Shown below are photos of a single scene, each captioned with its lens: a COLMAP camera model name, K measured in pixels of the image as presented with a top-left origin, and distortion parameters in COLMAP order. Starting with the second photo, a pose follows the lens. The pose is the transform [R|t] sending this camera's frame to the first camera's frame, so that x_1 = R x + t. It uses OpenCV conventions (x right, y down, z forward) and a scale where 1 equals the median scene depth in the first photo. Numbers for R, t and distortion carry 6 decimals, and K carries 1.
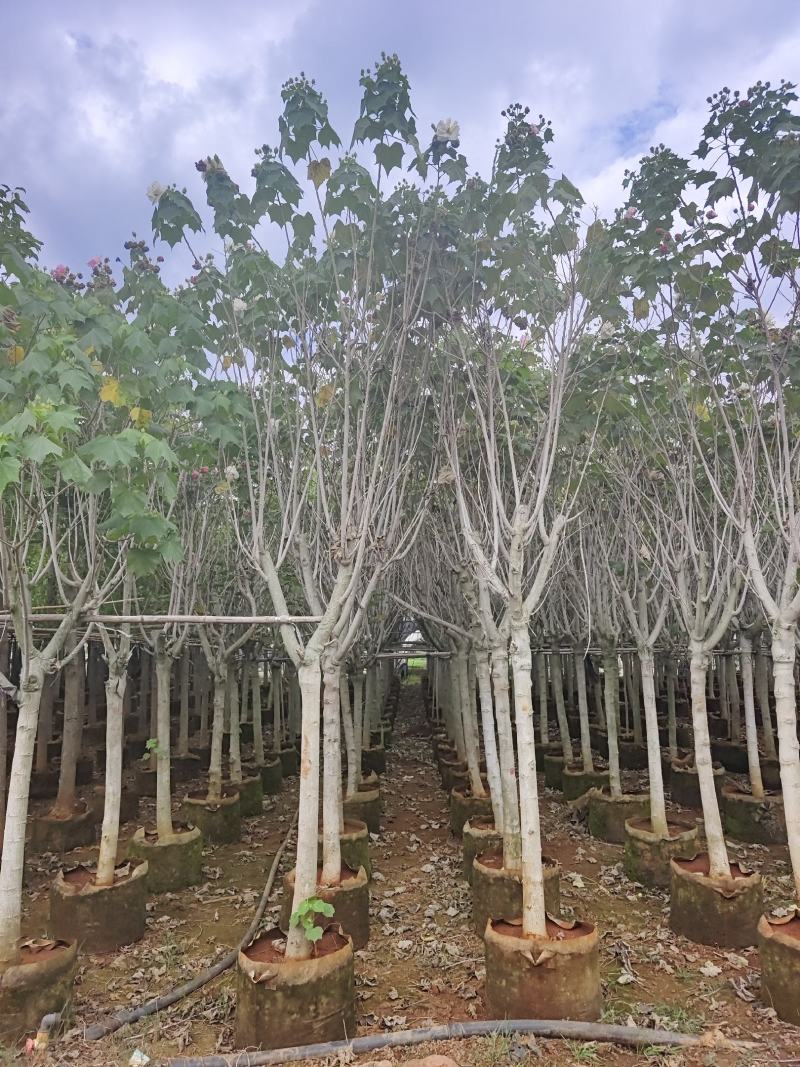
lens RADIAL K [[749.3, 0, 400.8], [0, 749.3, 520.5], [0, 0, 1]] dist [0.074216, -0.069217]
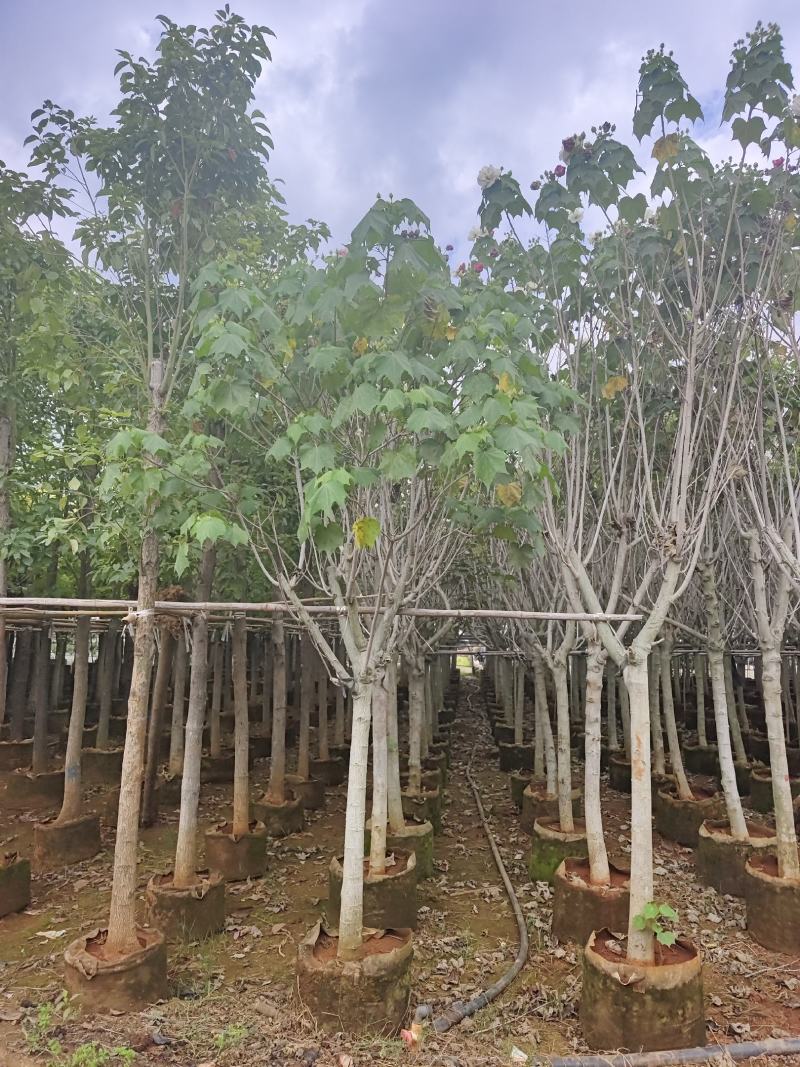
lens RADIAL K [[755.7, 0, 385.7], [0, 755.7, 532.9], [0, 0, 1]] dist [0.030649, -0.033048]
pose [[0.997685, 0.012486, -0.066845, -0.386259], [-0.010754, 0.999598, 0.026221, 0.000294], [0.067145, -0.025442, 0.997419, 0.012742]]
